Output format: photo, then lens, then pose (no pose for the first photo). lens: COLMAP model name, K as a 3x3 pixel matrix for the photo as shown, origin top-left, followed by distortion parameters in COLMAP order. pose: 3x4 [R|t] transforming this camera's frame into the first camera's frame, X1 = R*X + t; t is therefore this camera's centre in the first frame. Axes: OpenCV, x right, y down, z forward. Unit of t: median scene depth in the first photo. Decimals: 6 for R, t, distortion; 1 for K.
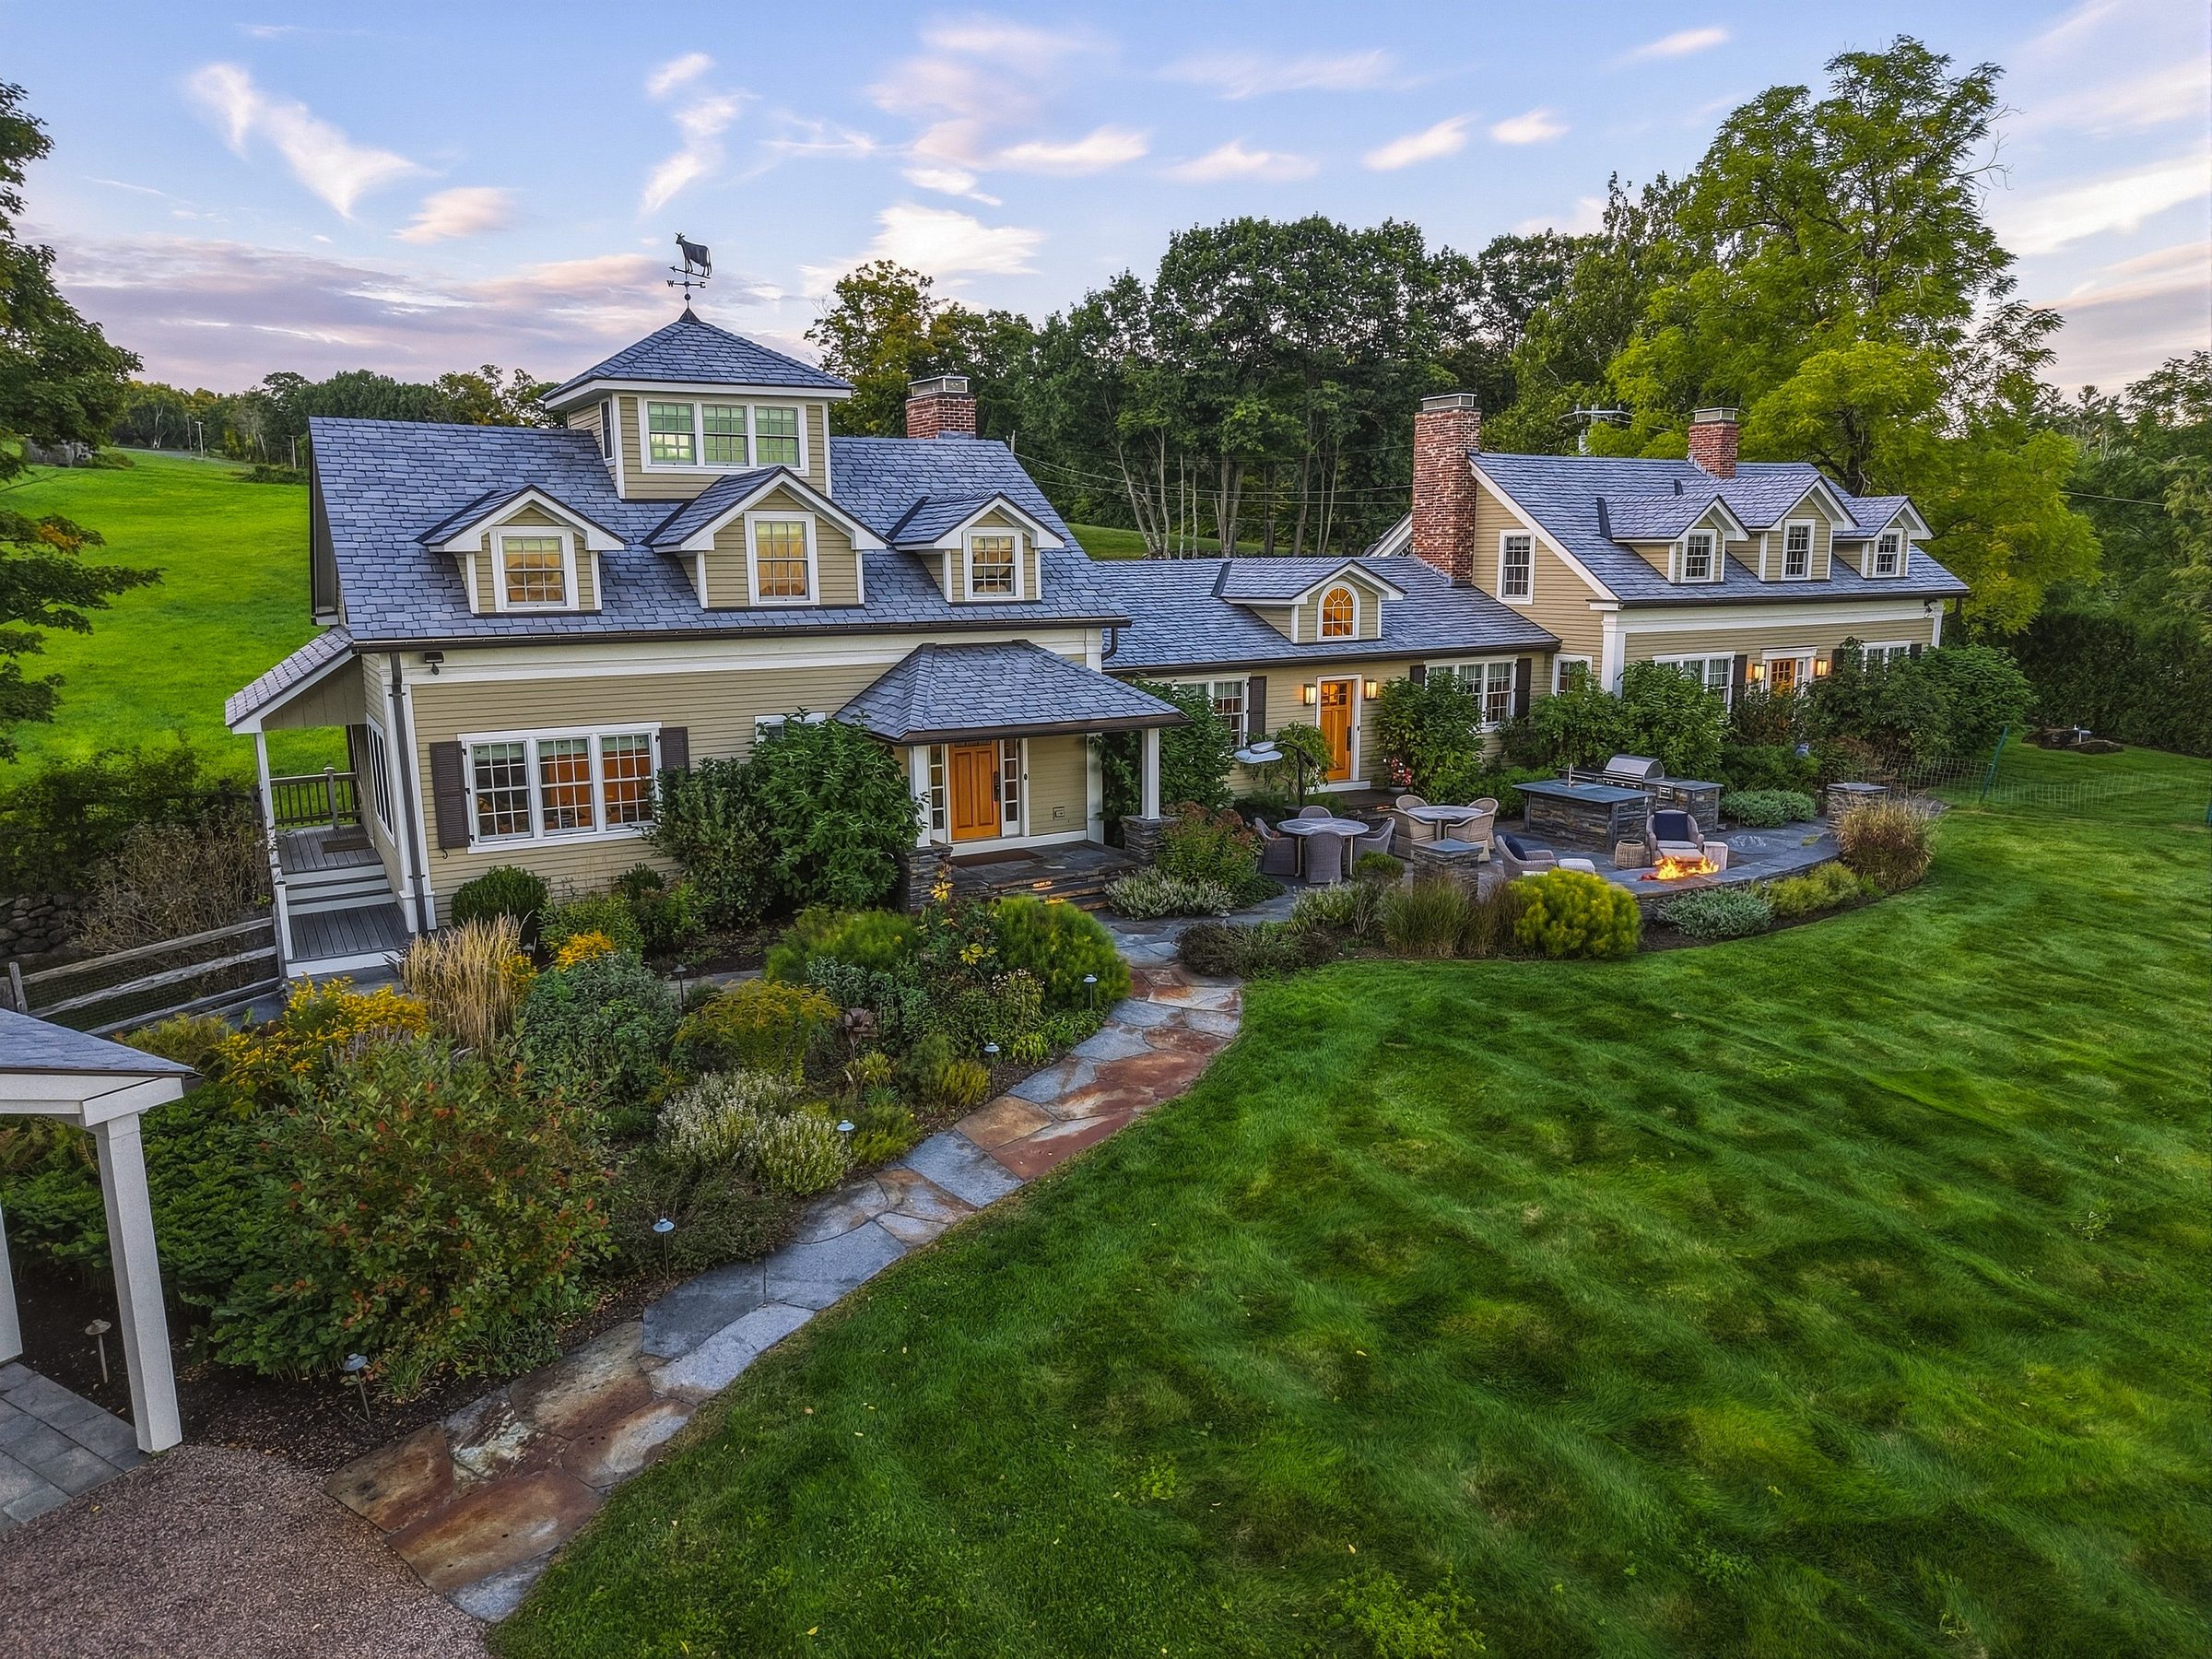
lens RADIAL K [[1423.1, 0, 1106.0], [0, 1423.1, 829.5], [0, 0, 1]] dist [0.035032, -0.001735]
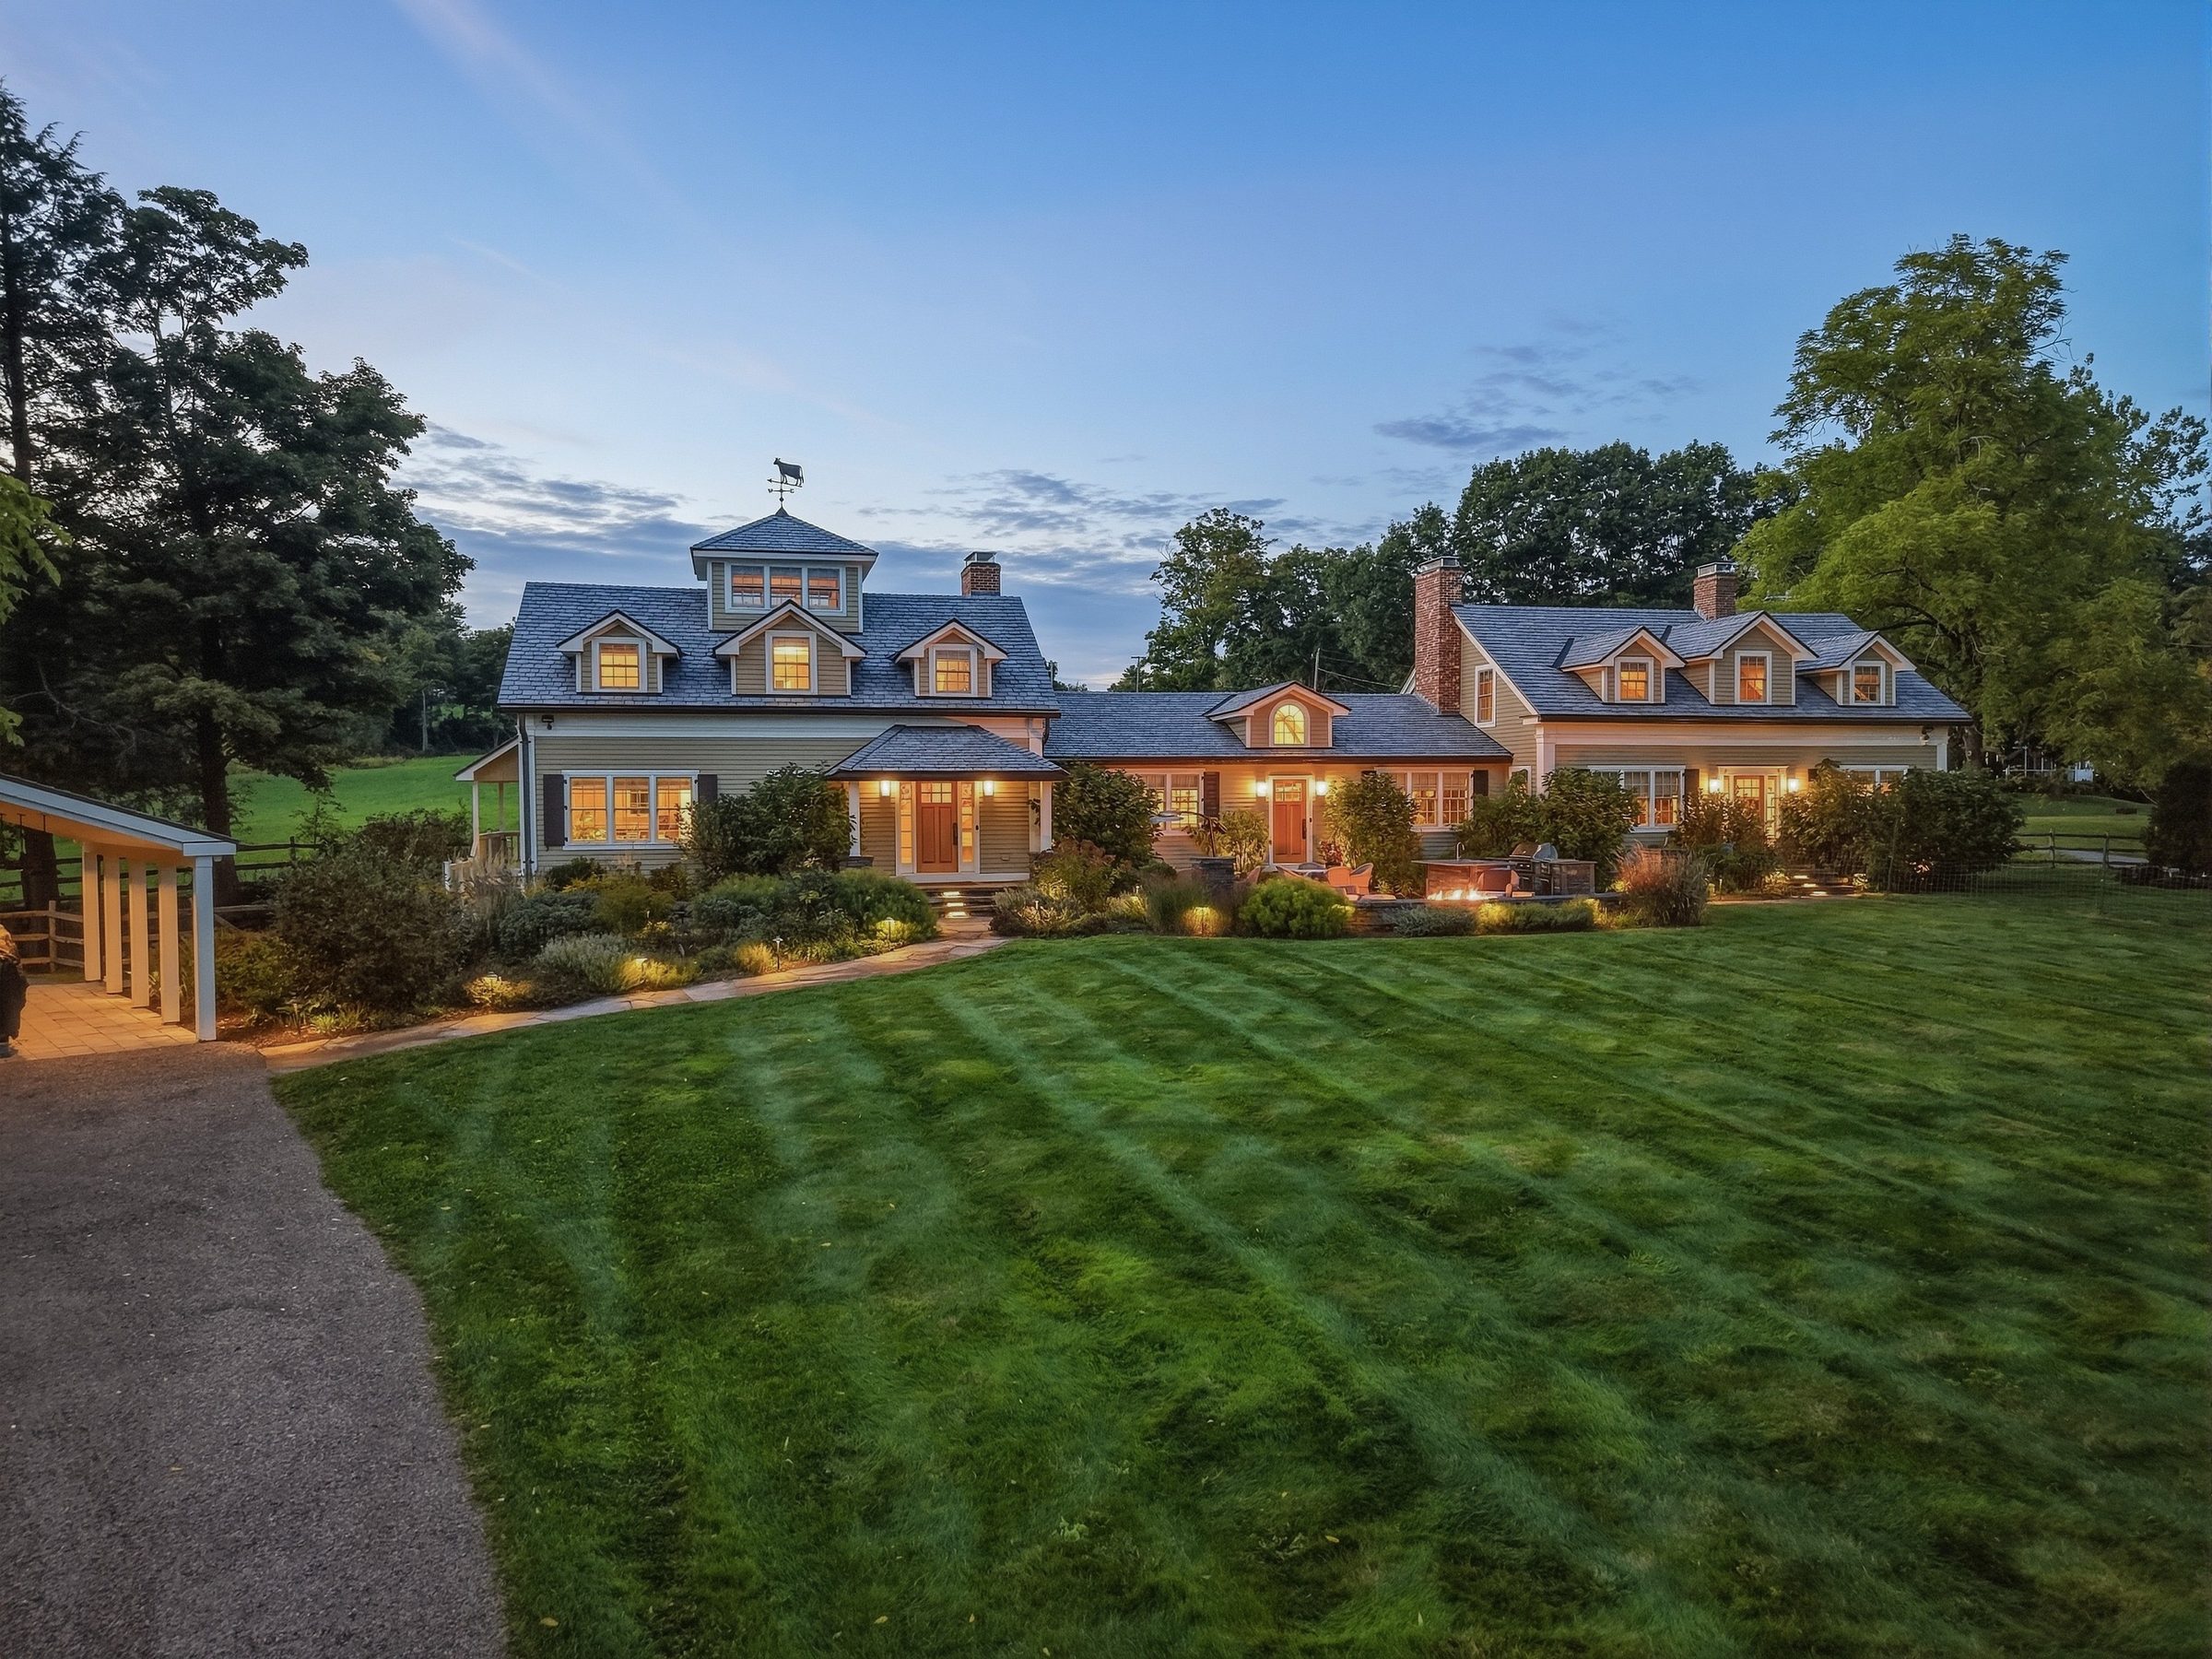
lens RADIAL K [[1390.2, 0, 1106.0], [0, 1390.2, 829.5], [0, 0, 1]] dist [0.078092, -0.049142]
pose [[0.961830, 0.010763, -0.273436, 0.301262], [-0.053847, 0.987134, -0.150555, 0.111577], [0.268297, 0.159532, 0.950035, -0.147845]]
